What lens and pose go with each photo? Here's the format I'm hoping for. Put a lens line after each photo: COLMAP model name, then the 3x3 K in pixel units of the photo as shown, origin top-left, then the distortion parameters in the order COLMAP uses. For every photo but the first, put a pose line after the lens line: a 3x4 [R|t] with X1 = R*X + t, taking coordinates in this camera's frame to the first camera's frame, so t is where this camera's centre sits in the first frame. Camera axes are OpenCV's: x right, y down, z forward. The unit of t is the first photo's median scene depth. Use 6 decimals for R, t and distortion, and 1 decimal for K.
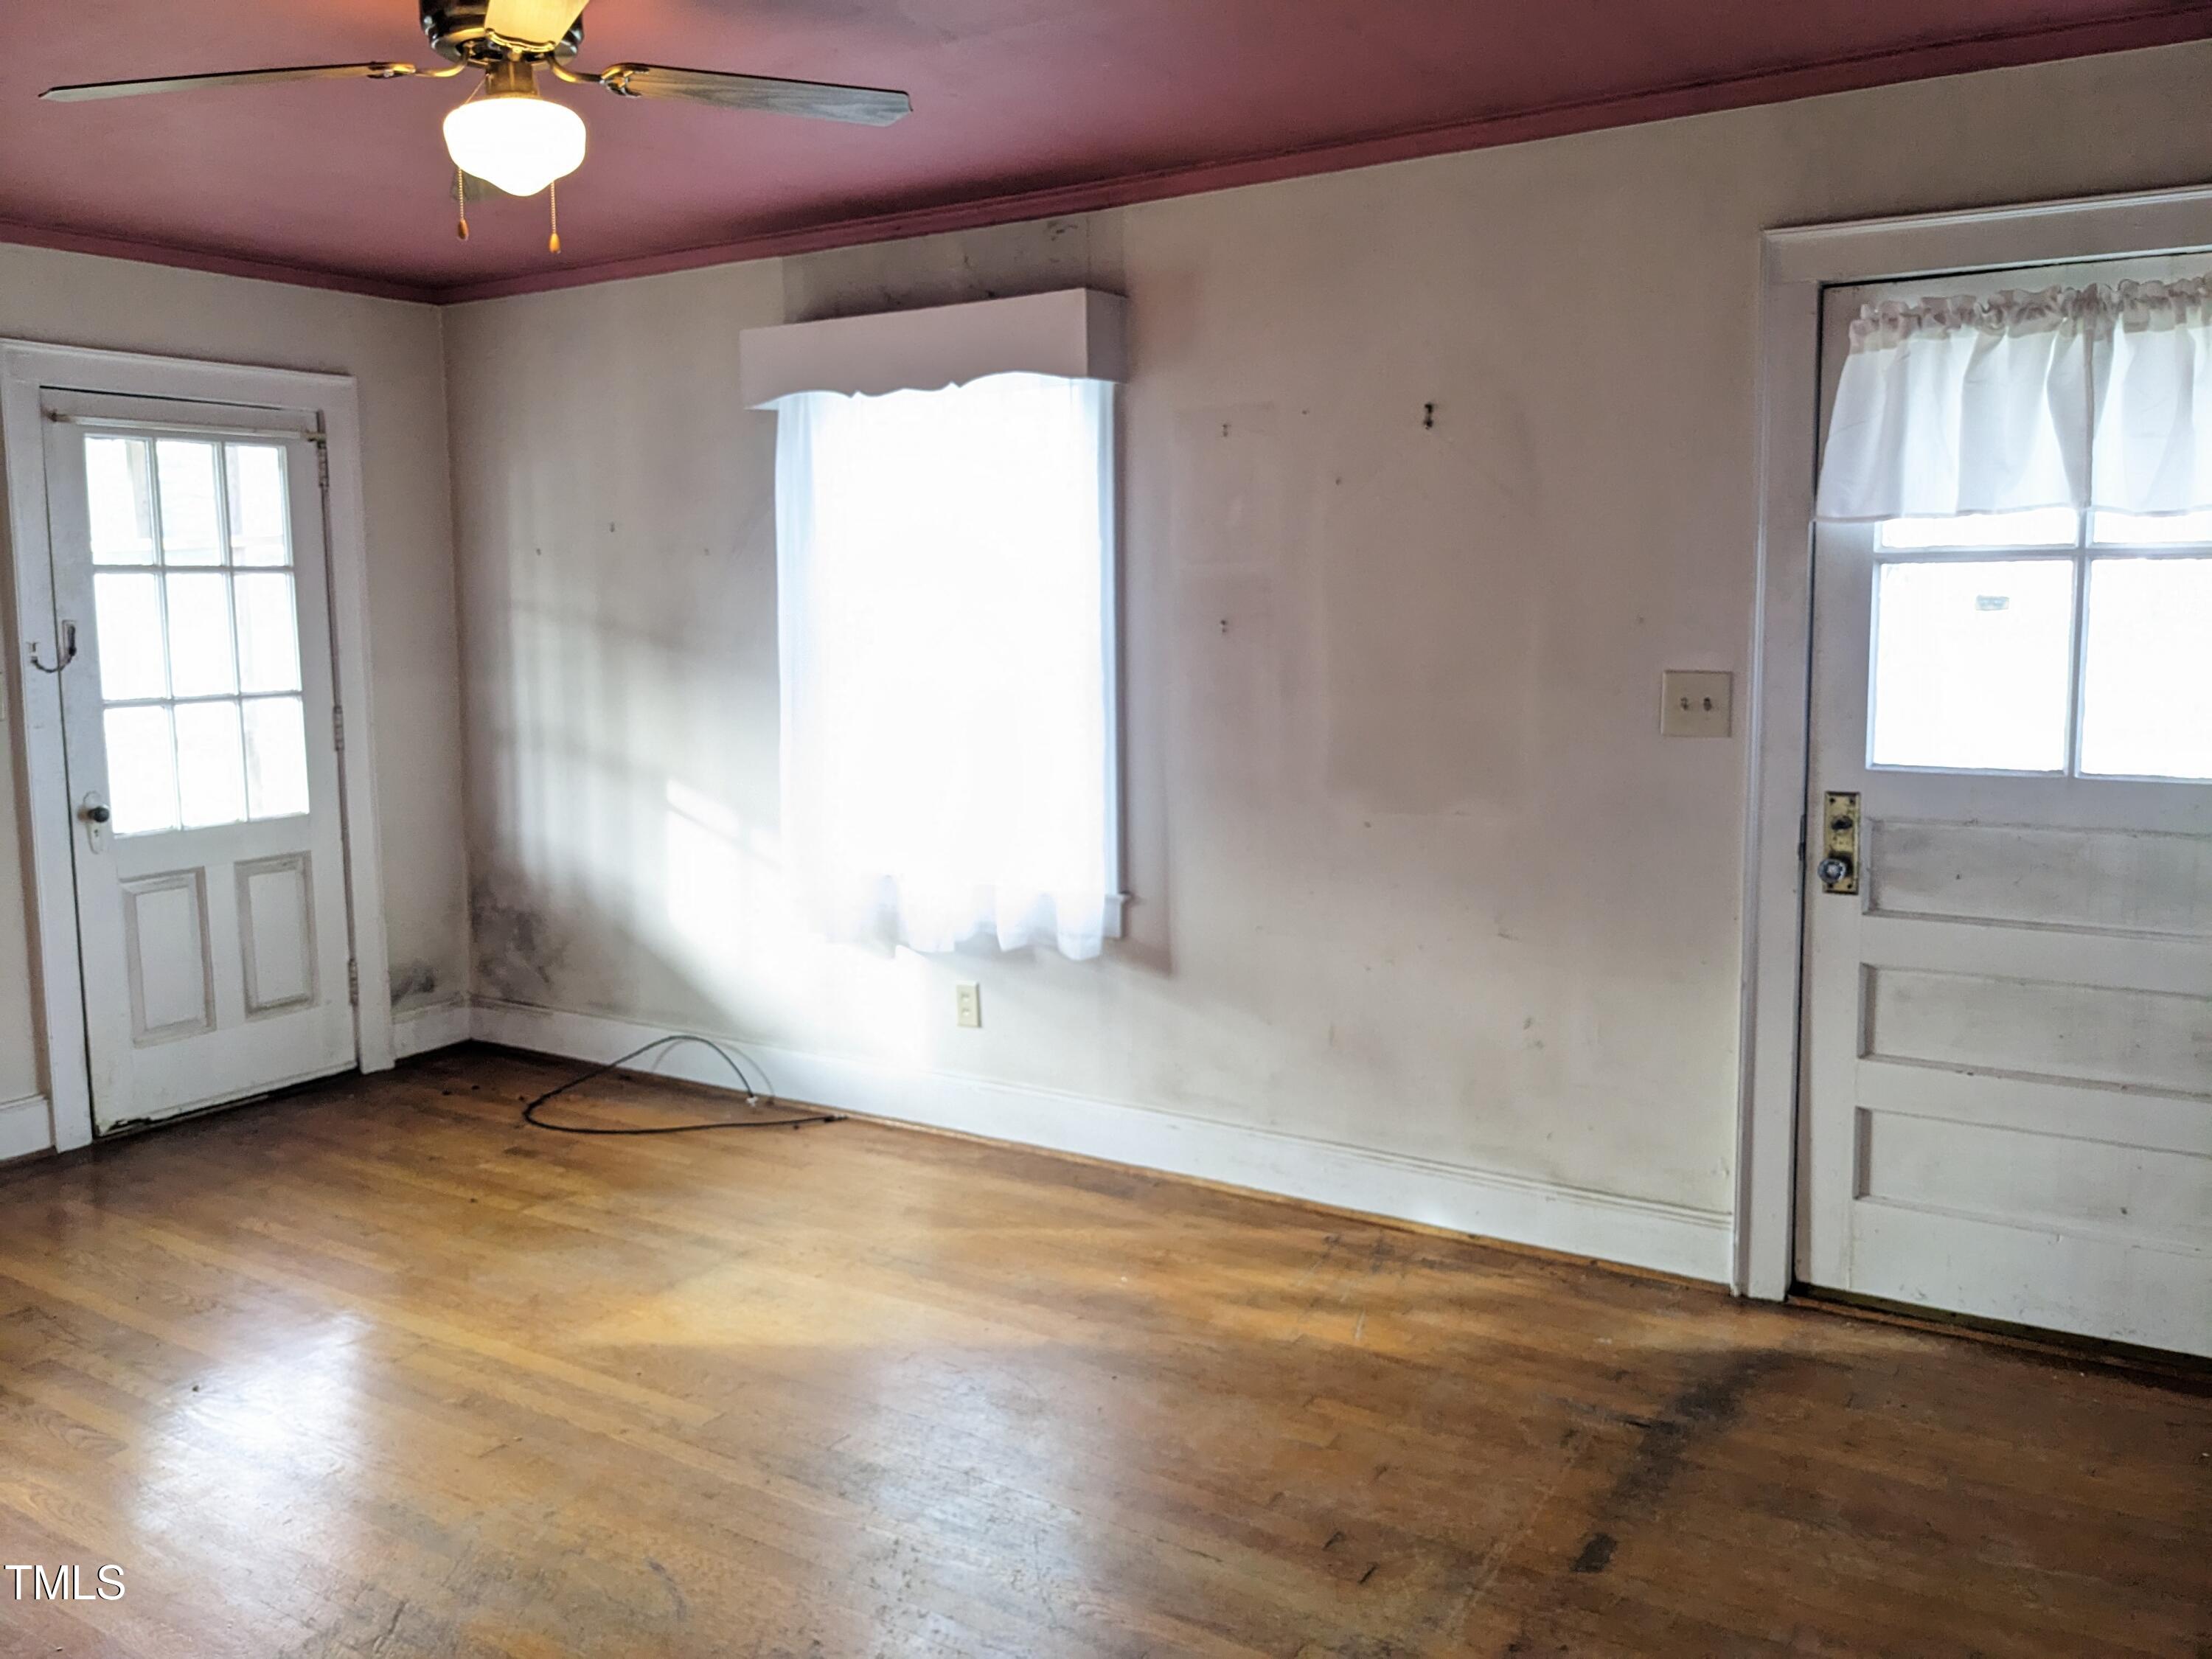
lens RADIAL K [[1723.1, 0, 1105.9], [0, 1723.1, 762.2], [0, 0, 1]] dist [0.002240, -0.003106]
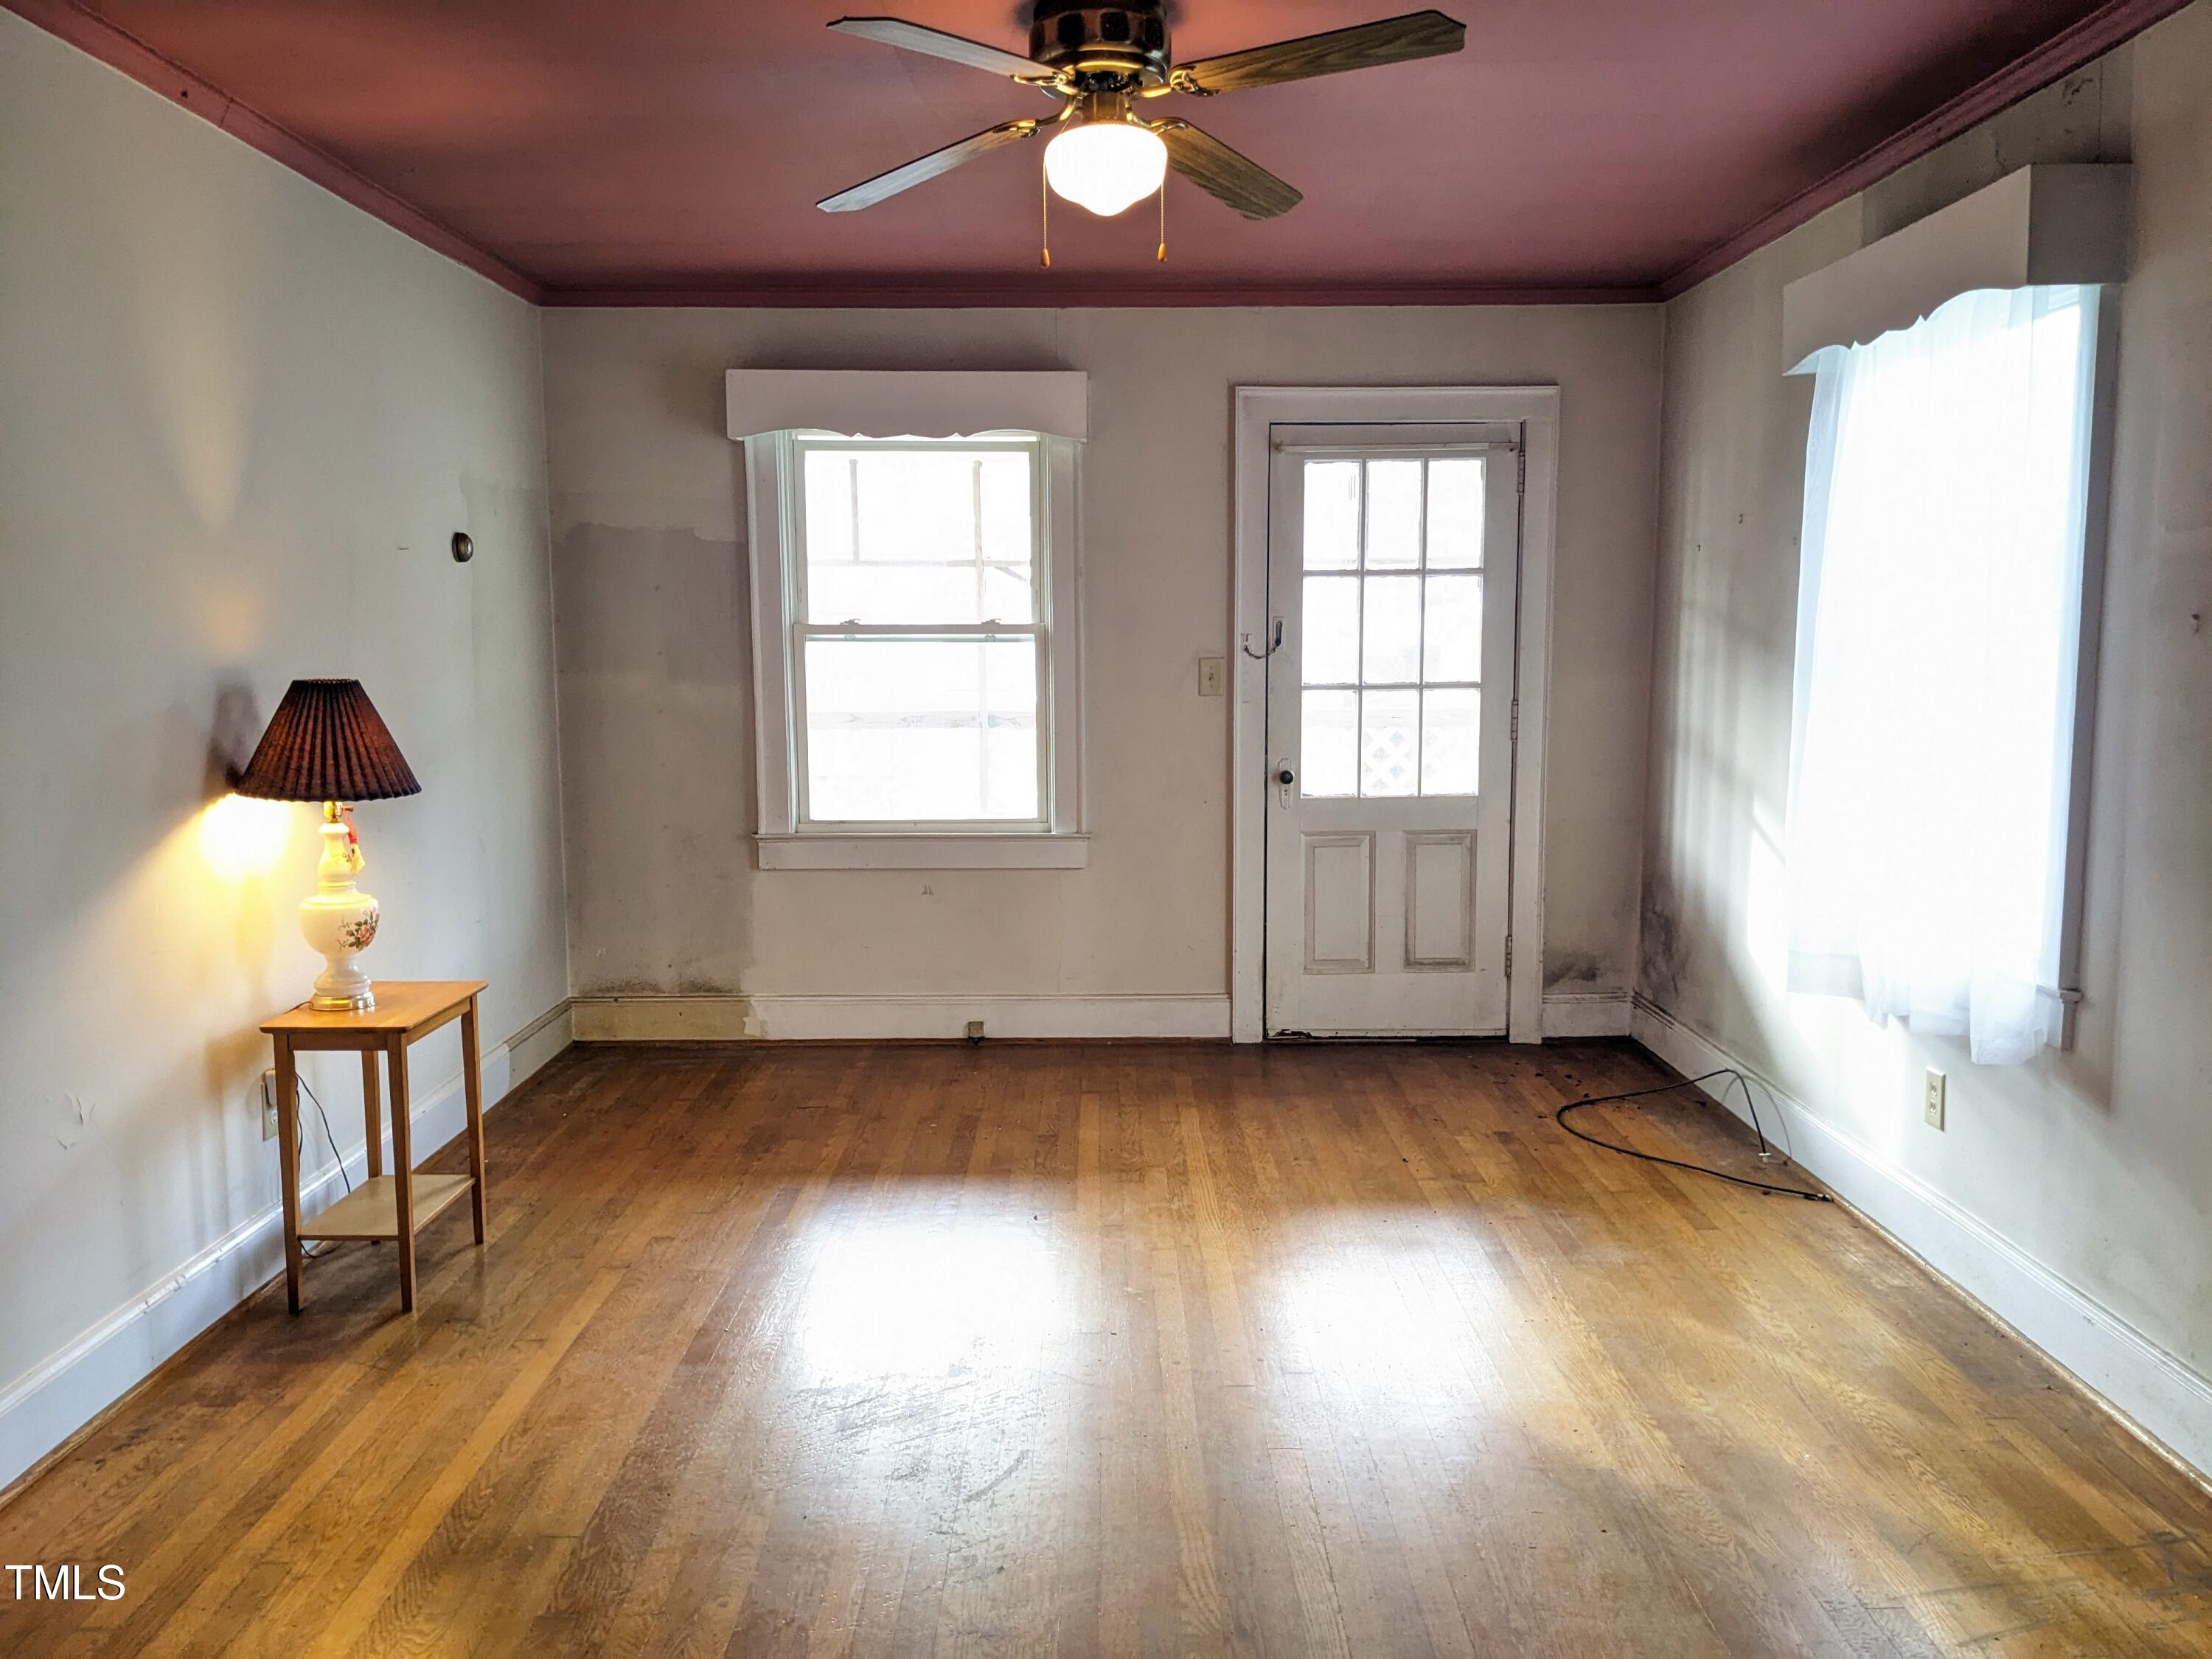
lens RADIAL K [[1728.3, 0, 1106.0], [0, 1728.3, 829.5], [0, 0, 1]] dist [0.002558, -0.005733]
pose [[0.531758, 0.103845, -0.840506, 0.360998], [-0.077214, 0.994265, 0.073991, -0.012564], [0.843369, 0.025553, 0.536726, 0.229958]]
